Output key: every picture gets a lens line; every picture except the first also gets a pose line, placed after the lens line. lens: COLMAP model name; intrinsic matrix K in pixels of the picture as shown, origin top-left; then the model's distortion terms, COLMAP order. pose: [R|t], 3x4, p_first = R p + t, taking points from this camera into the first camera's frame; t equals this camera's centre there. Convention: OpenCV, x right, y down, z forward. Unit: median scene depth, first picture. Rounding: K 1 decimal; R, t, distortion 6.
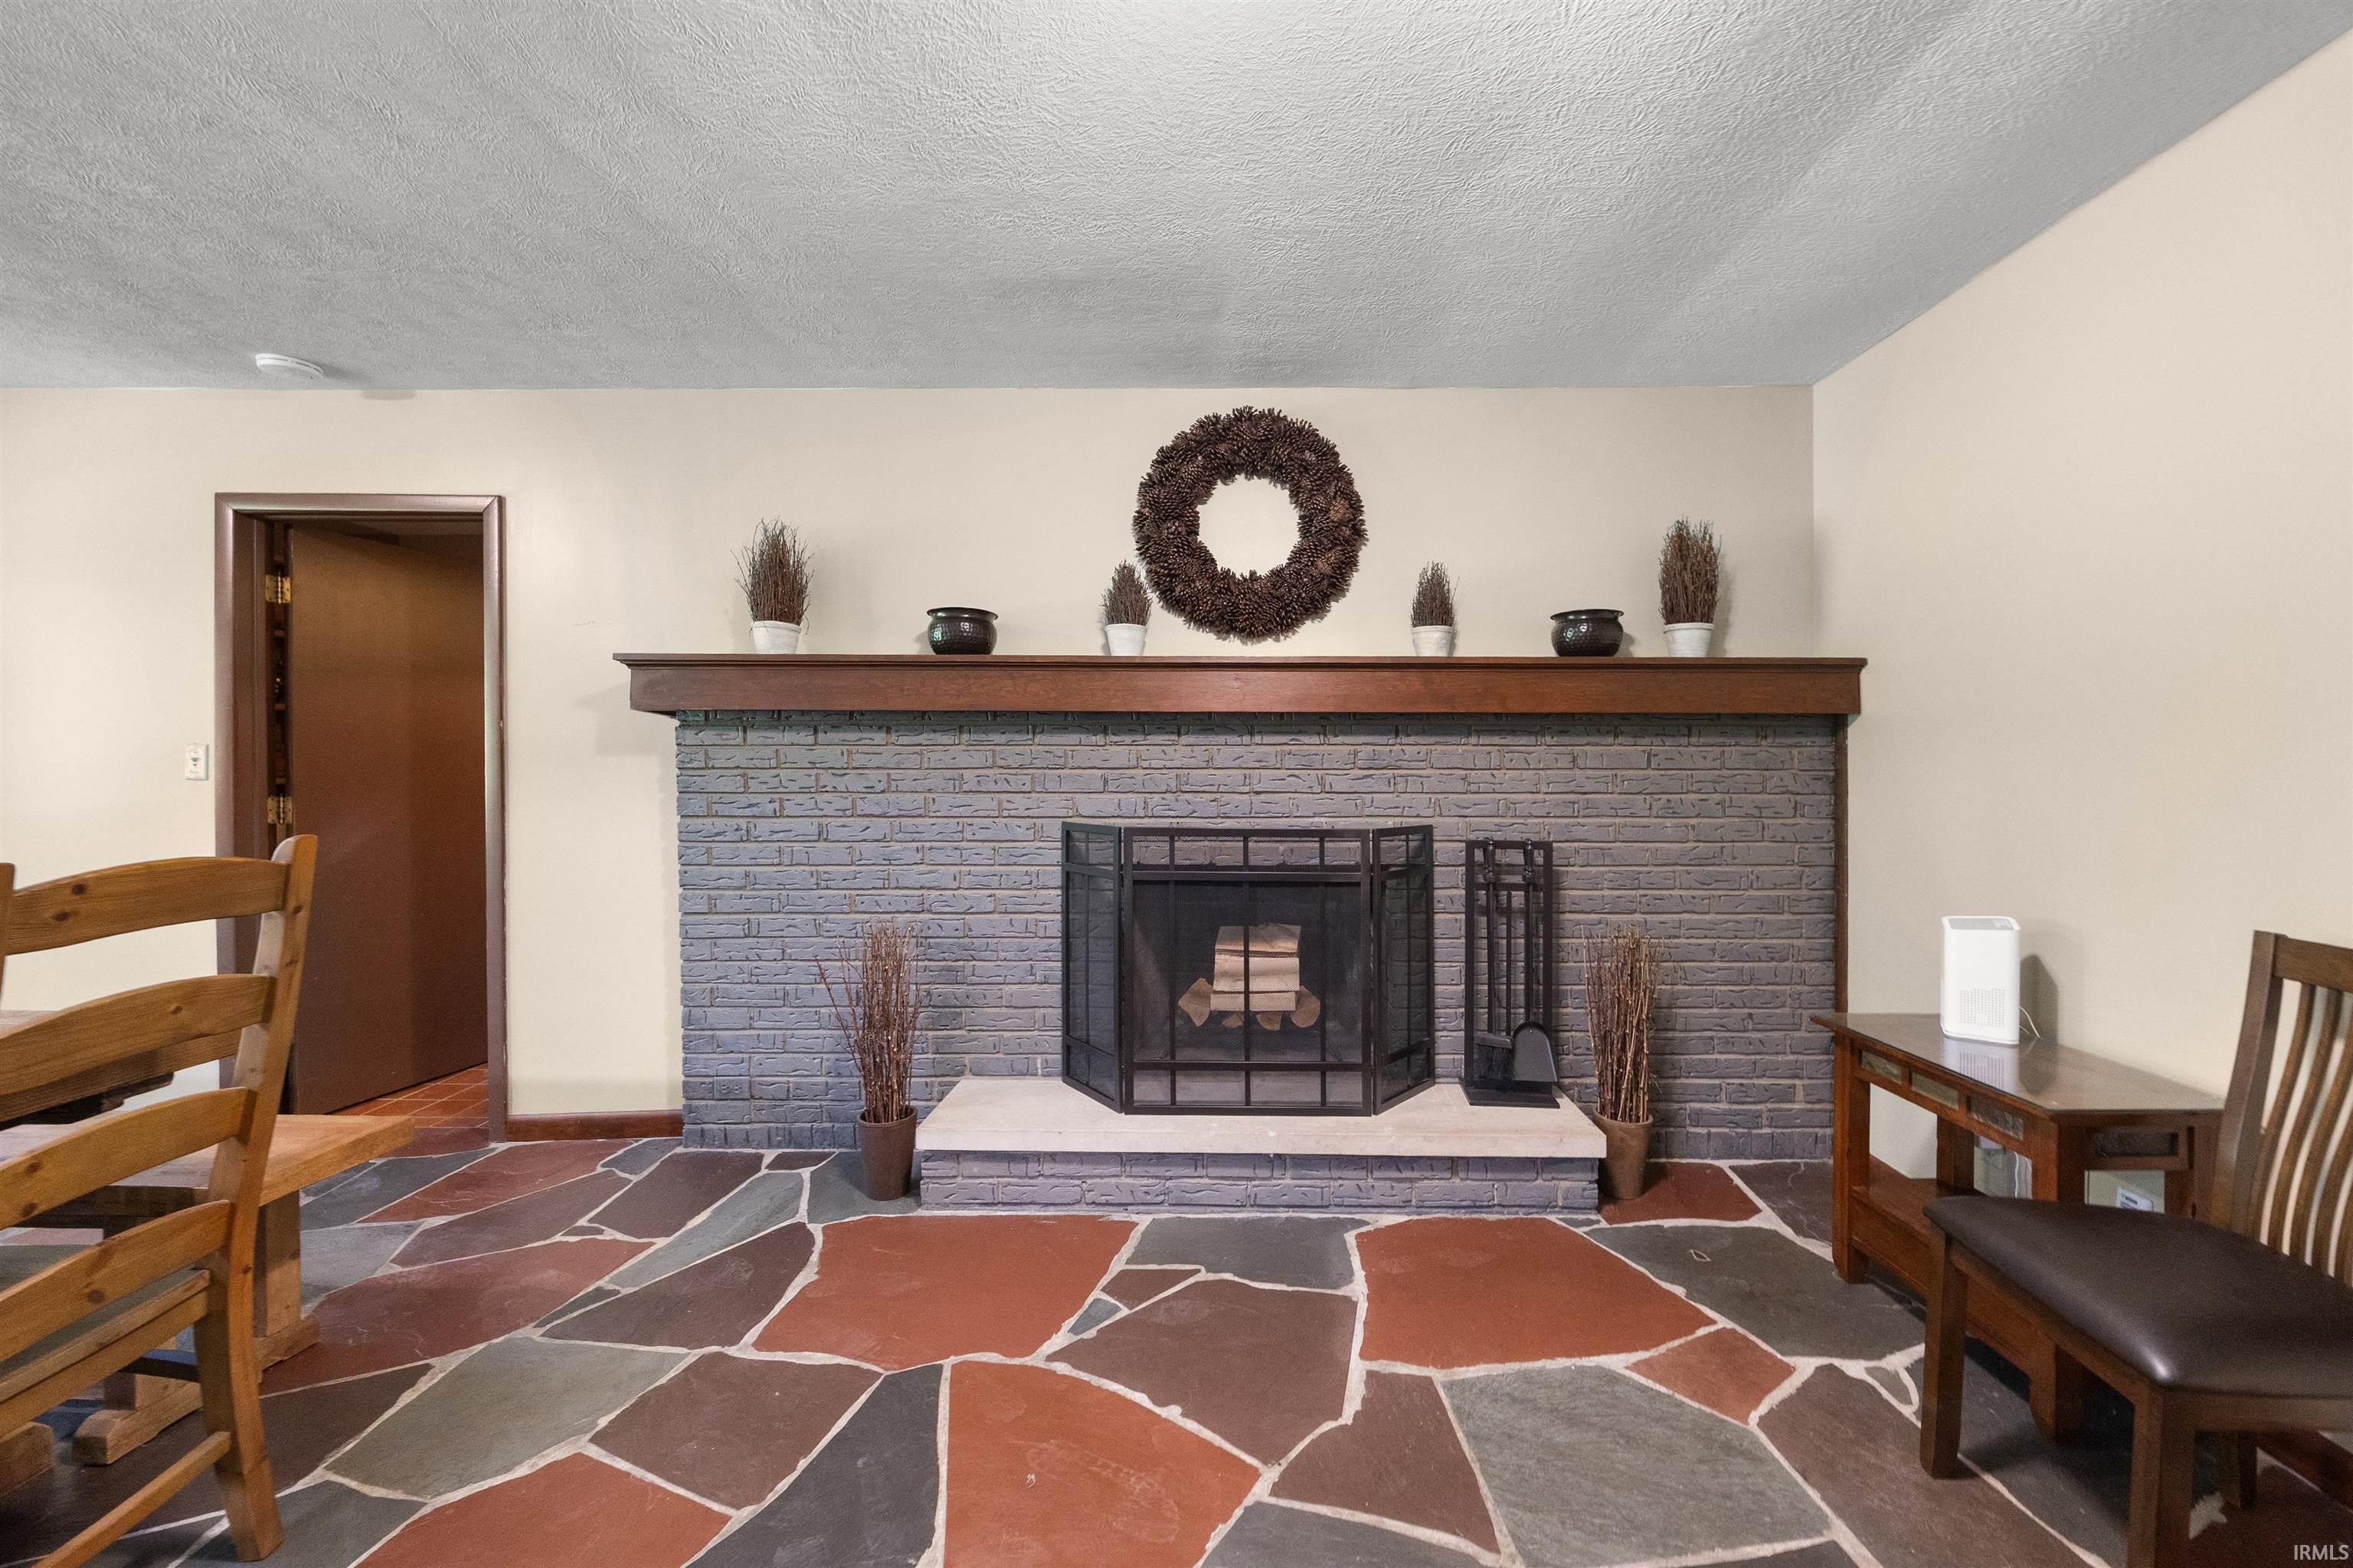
lens RADIAL K [[944.3, 0, 1176.5], [0, 944.3, 784.0], [0, 0, 1]] dist [-0.000031, 0.000042]
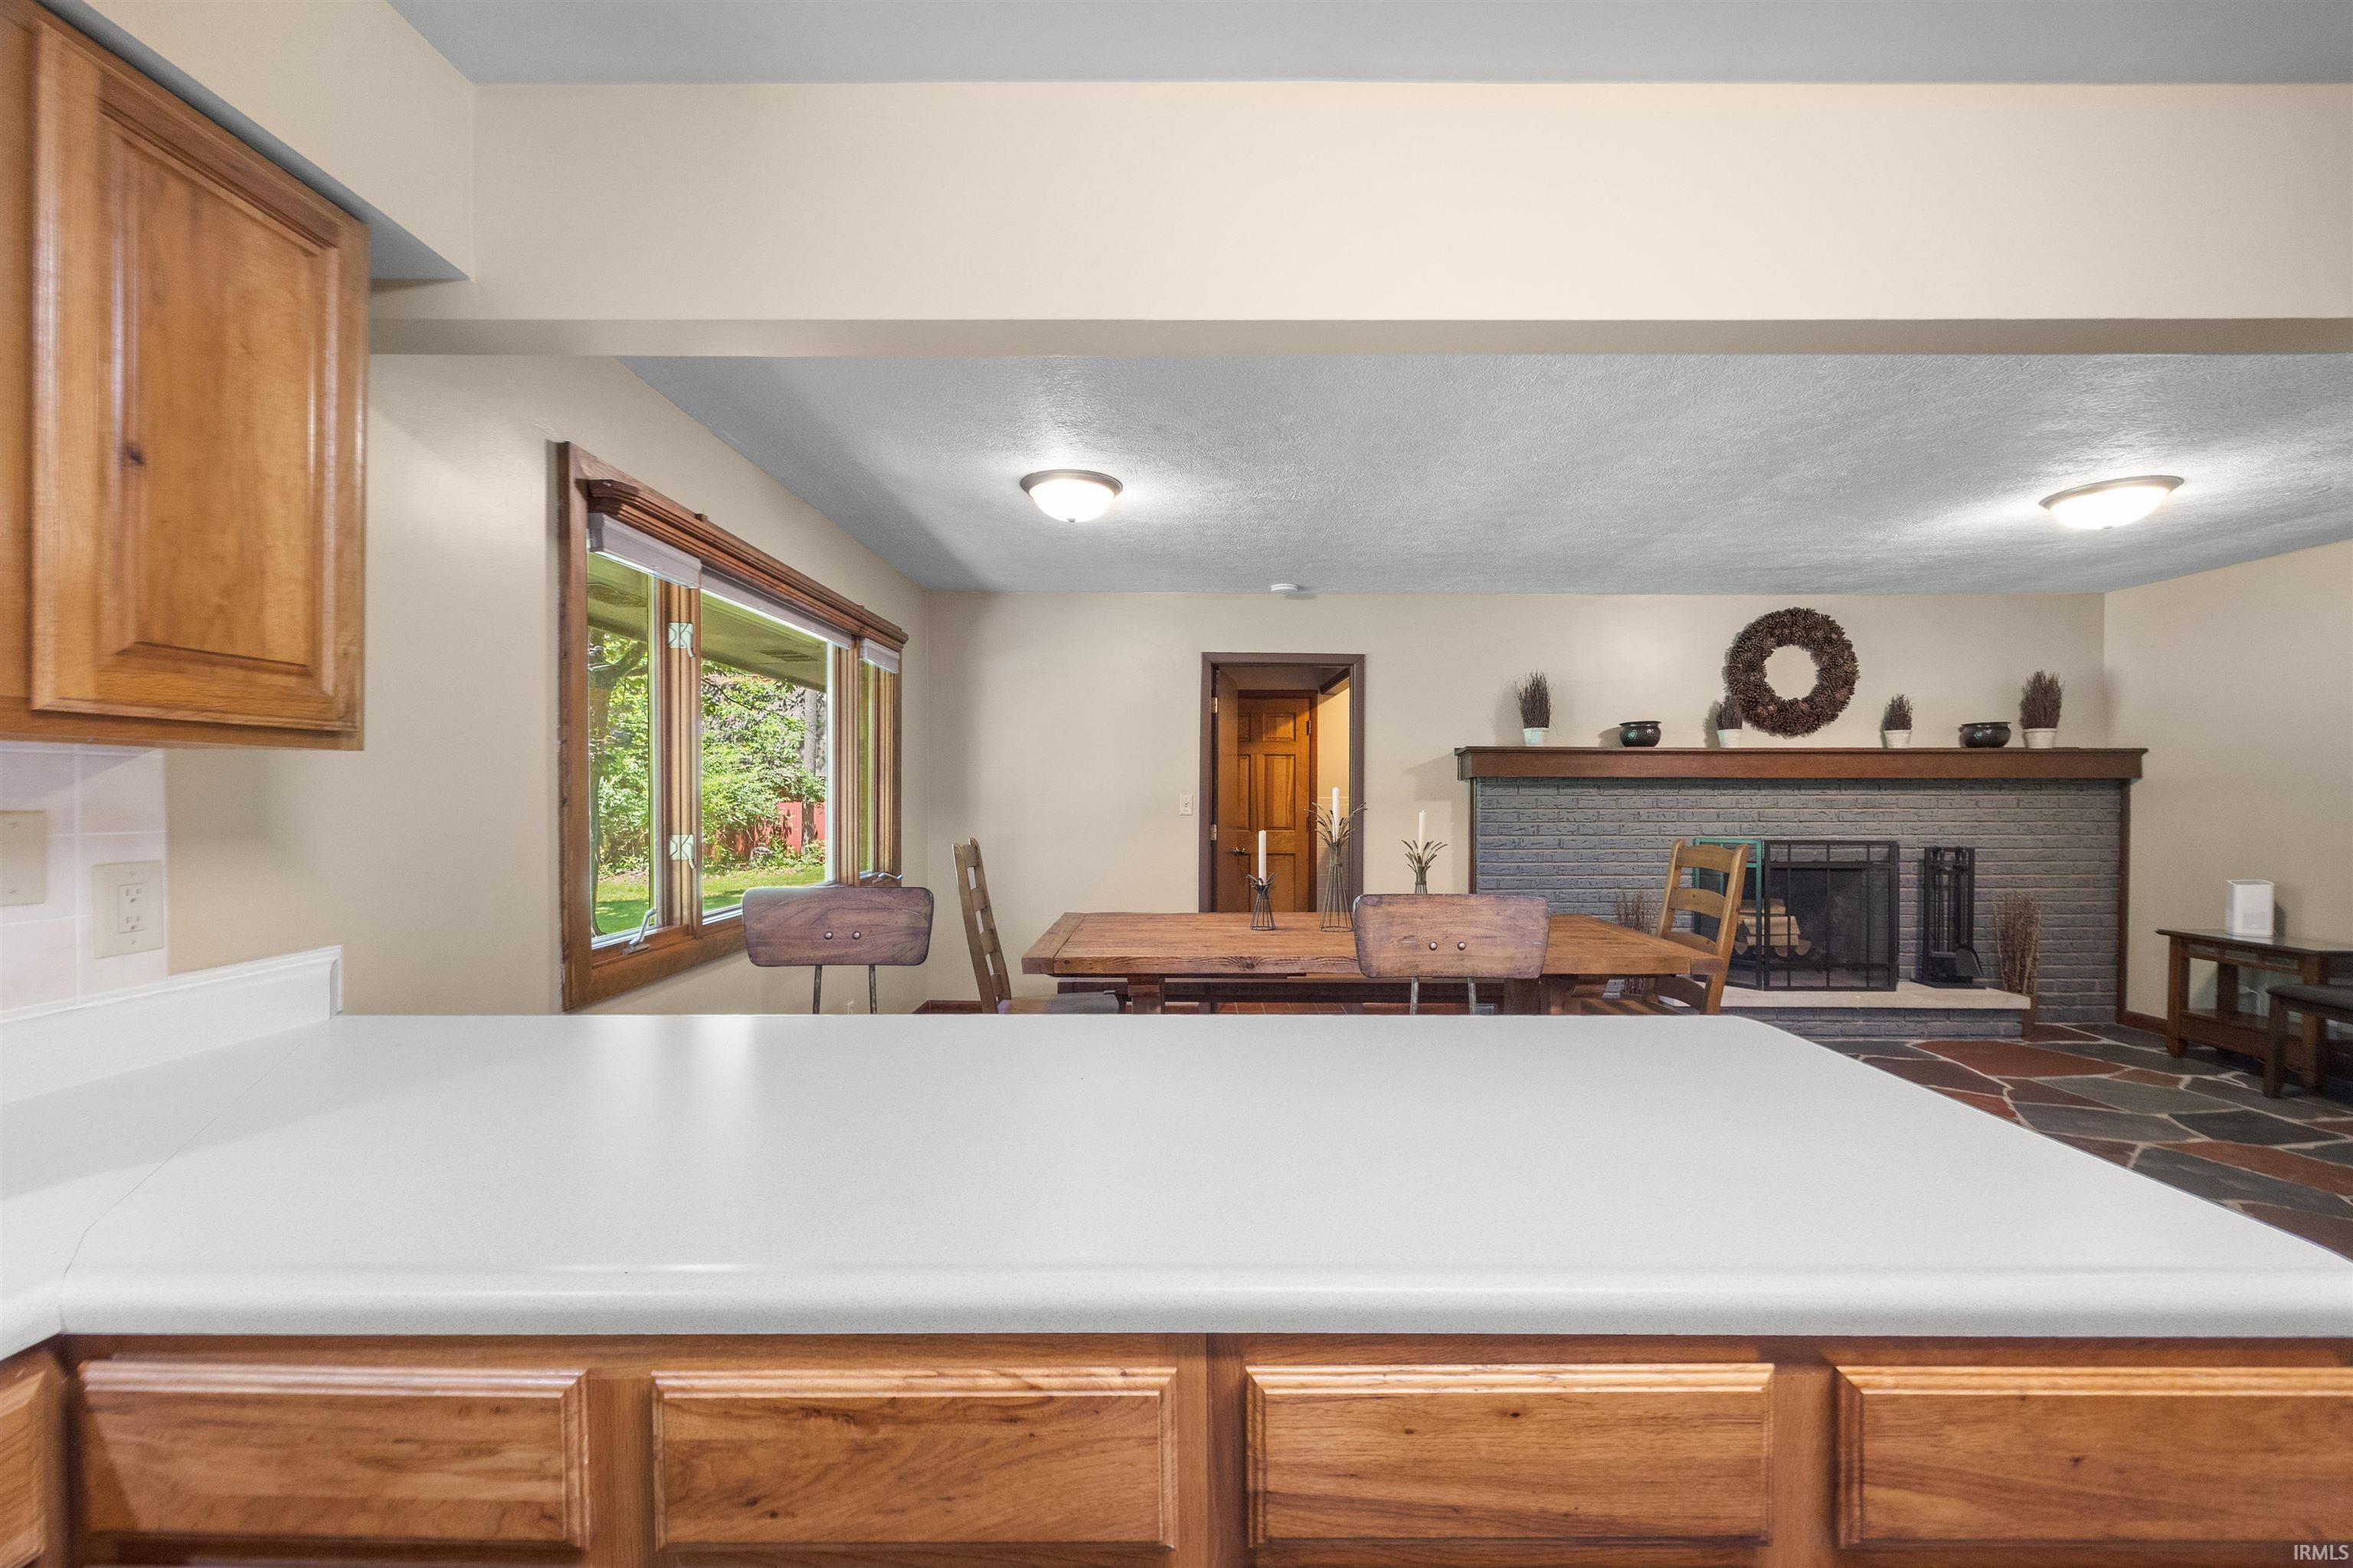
lens RADIAL K [[914.4, 0, 1181.6], [0, 914.4, 808.2], [0, 0, 1]] dist [-0.001098, -0.000194]
pose [[0.999998, -0.001741, -0.001046, -1.105052], [0.001752, 0.999943, 0.010492, -0.036631], [0.001028, -0.010494, 0.999944, -0.757197]]
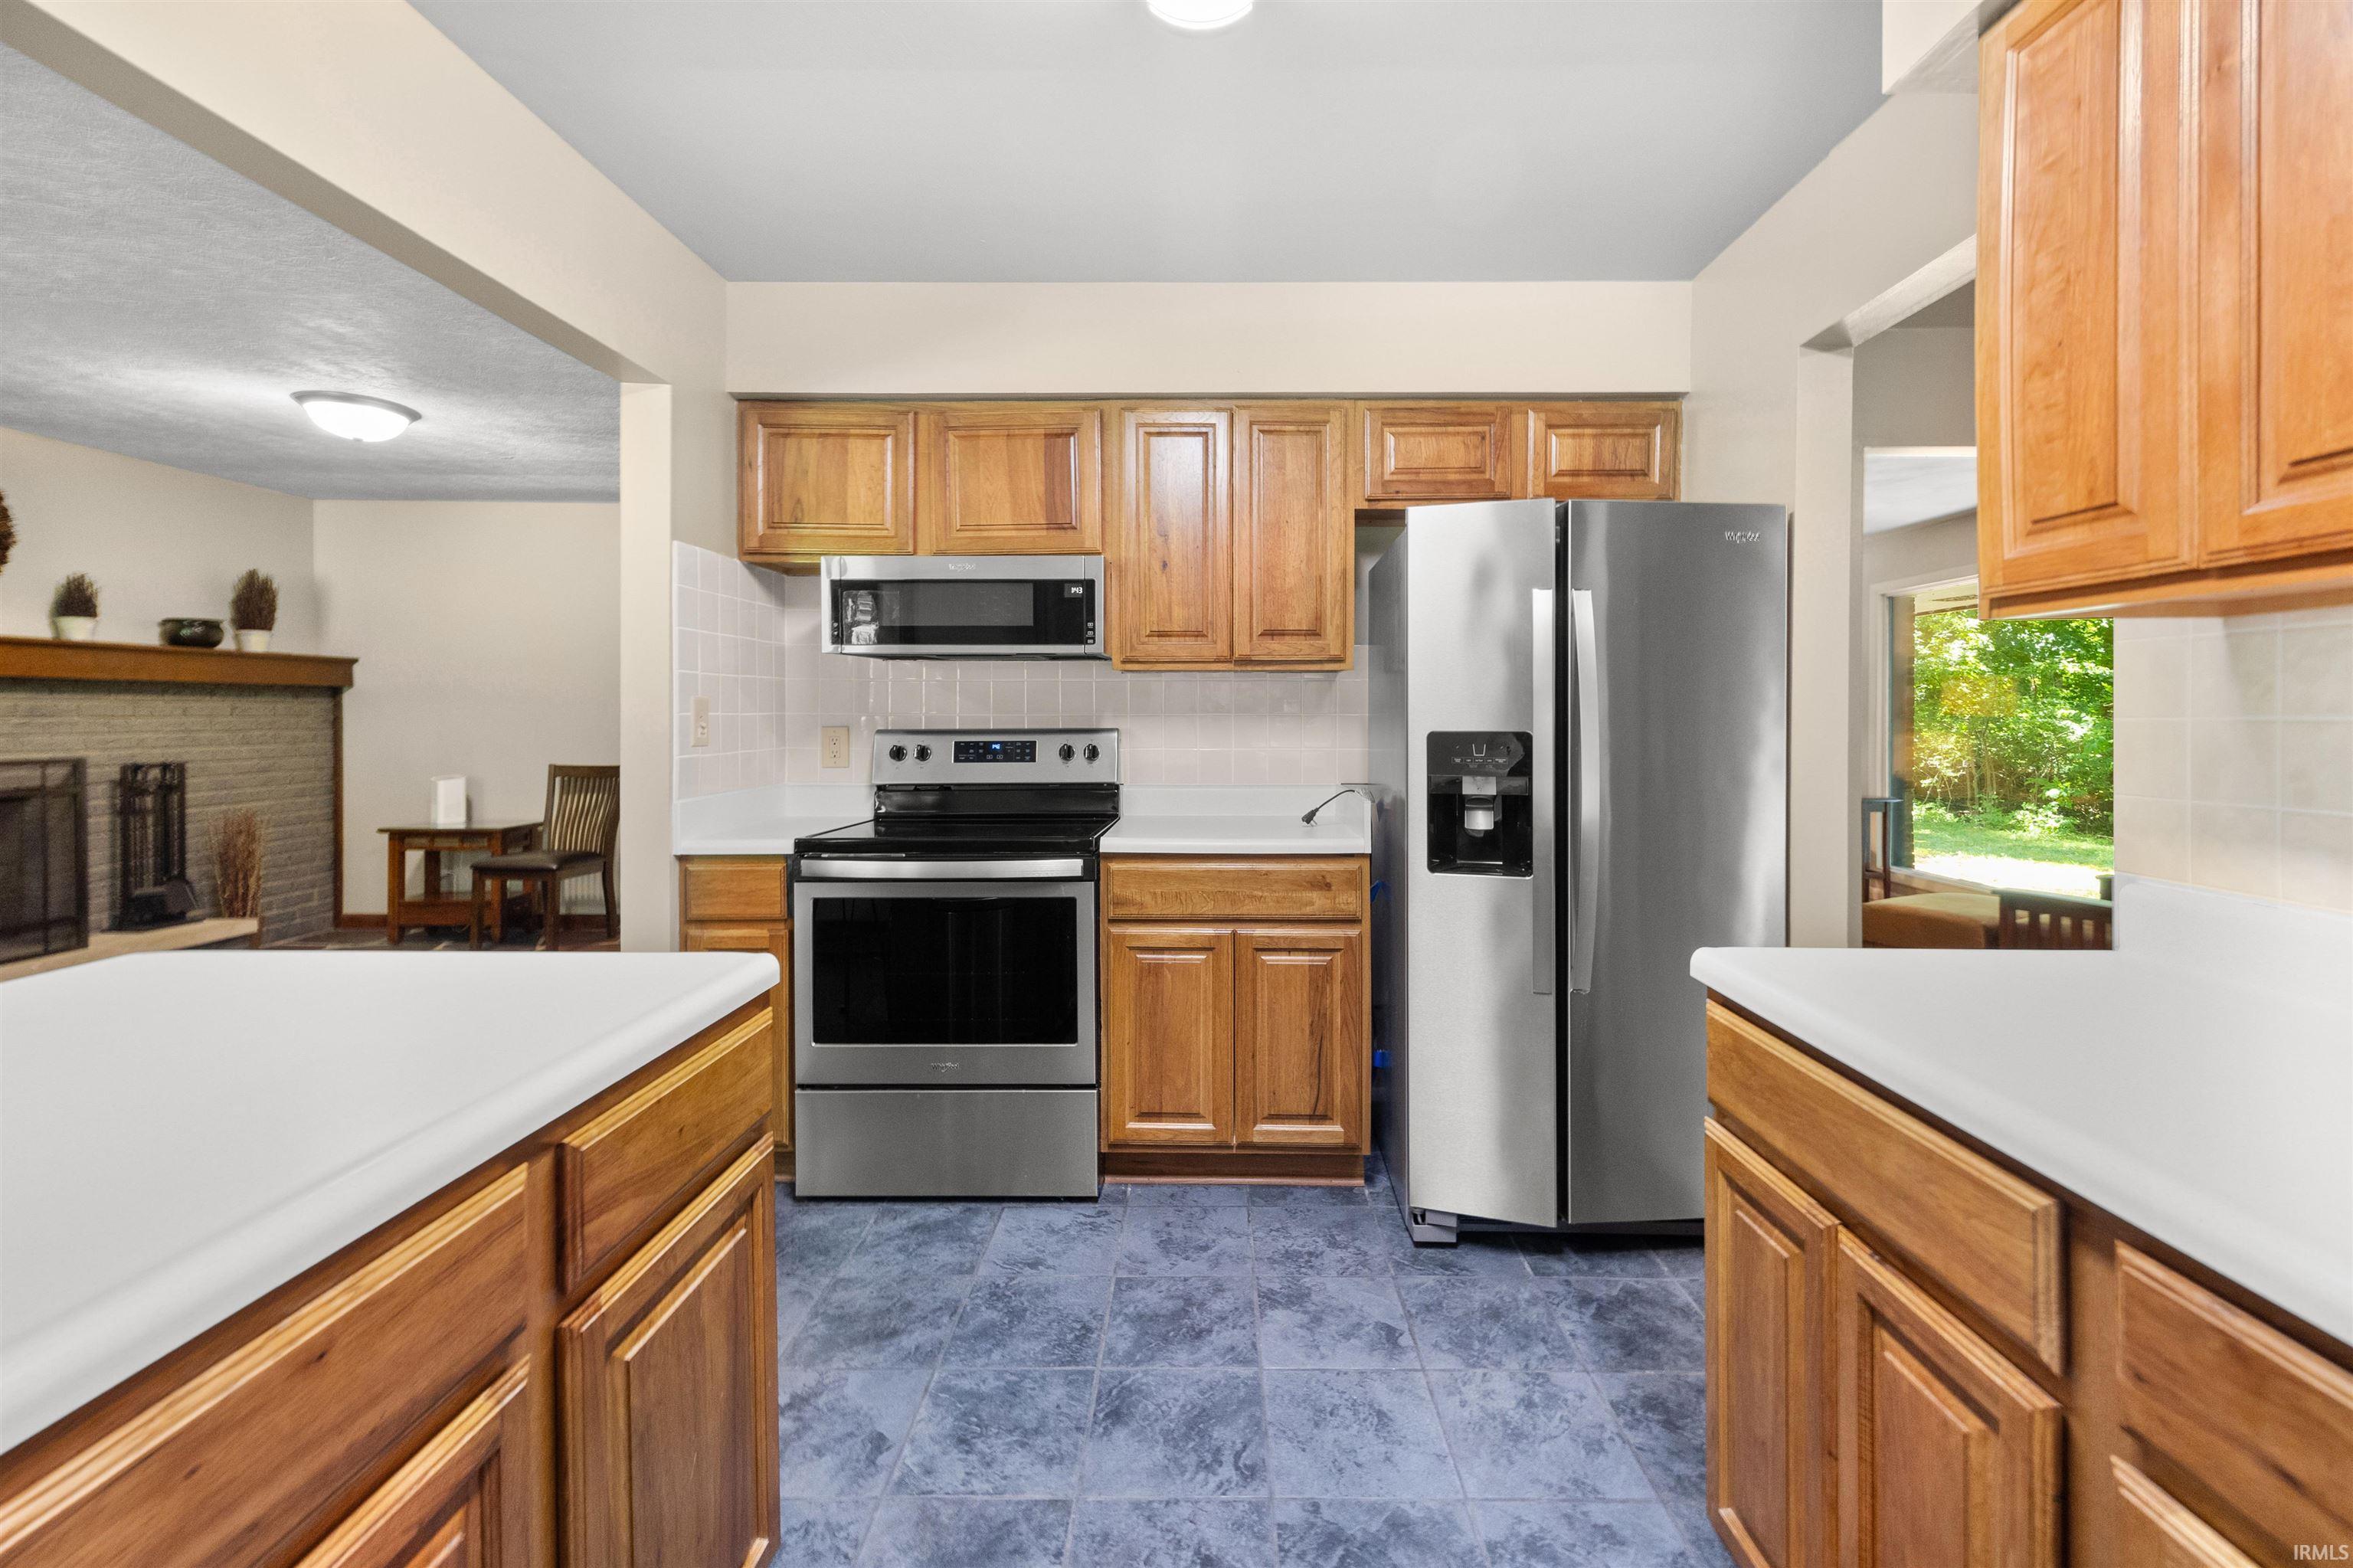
lens RADIAL K [[988.1, 0, 1215.9], [0, 988.1, 717.4], [0, 0, 1]] dist [-0.000201, 0.000073]
pose [[0.001717, -0.007472, 0.999971, -1.223785], [0.004022, 0.999964, 0.007465, -0.019694], [-0.999990, 0.004009, 0.001747, -0.722837]]
